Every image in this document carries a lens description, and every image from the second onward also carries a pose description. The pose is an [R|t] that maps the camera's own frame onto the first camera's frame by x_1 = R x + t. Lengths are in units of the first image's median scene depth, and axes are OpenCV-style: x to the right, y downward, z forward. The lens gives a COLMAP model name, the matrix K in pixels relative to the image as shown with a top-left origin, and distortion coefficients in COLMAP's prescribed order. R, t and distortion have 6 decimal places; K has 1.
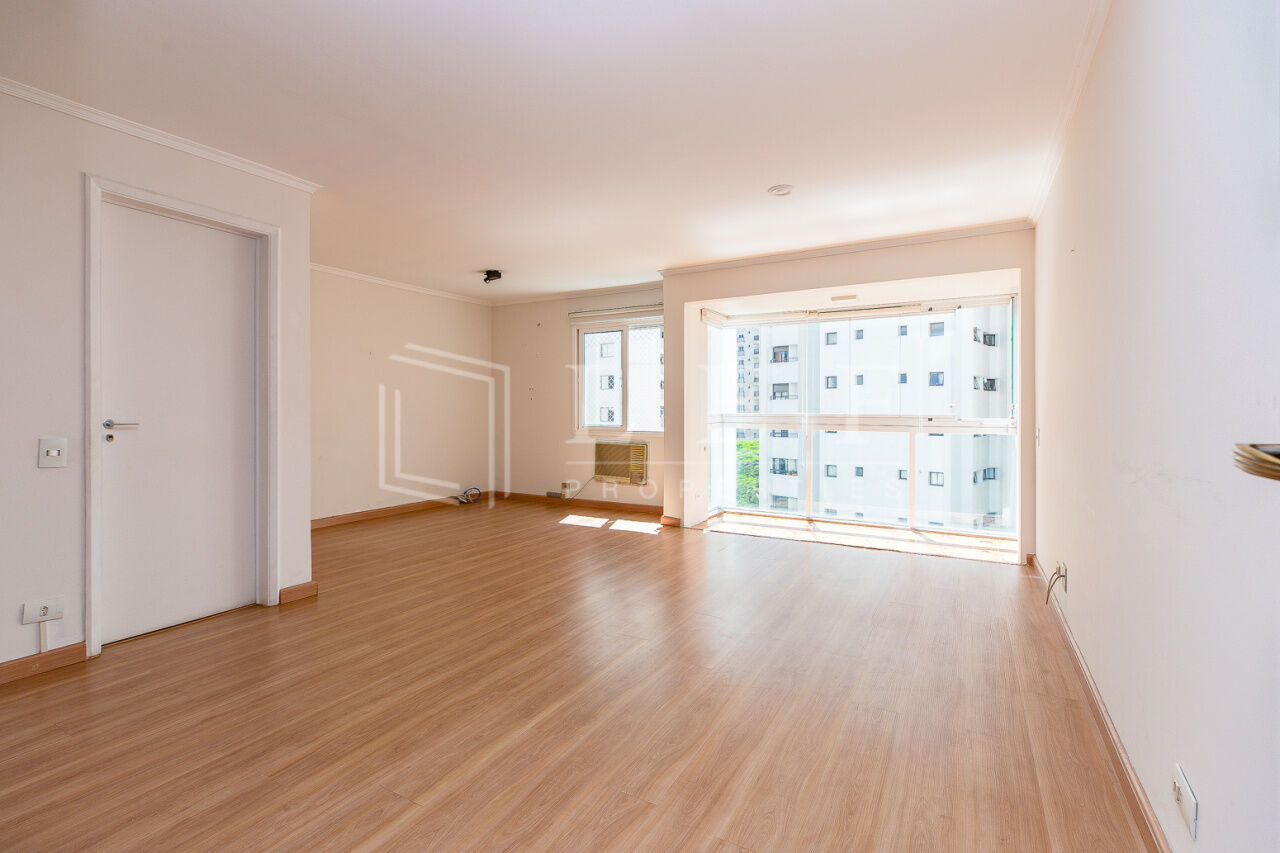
lens RADIAL K [[582.3, 0, 637.7], [0, 582.3, 414.2], [0, 0, 1]] dist [0.008365, -0.000185]
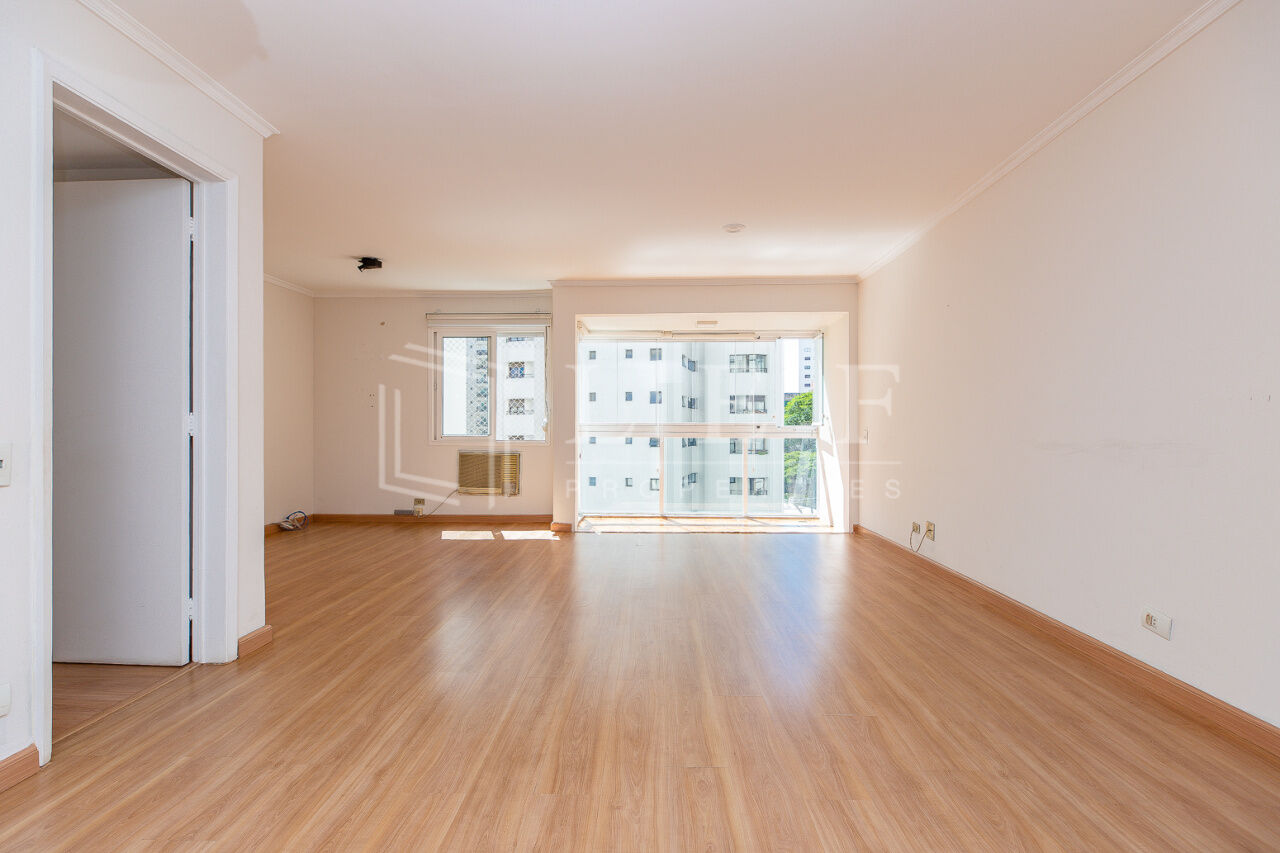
lens RADIAL K [[579.8, 0, 640.0], [0, 579.8, 426.5], [0, 0, 1]] dist [0.006652, 0.000213]
pose [[0.882126, -0.001701, 0.471011, -0.301395], [0.004662, 0.999976, -0.005119, 0.013777], [-0.470991, 0.006711, 0.882112, 0.037984]]
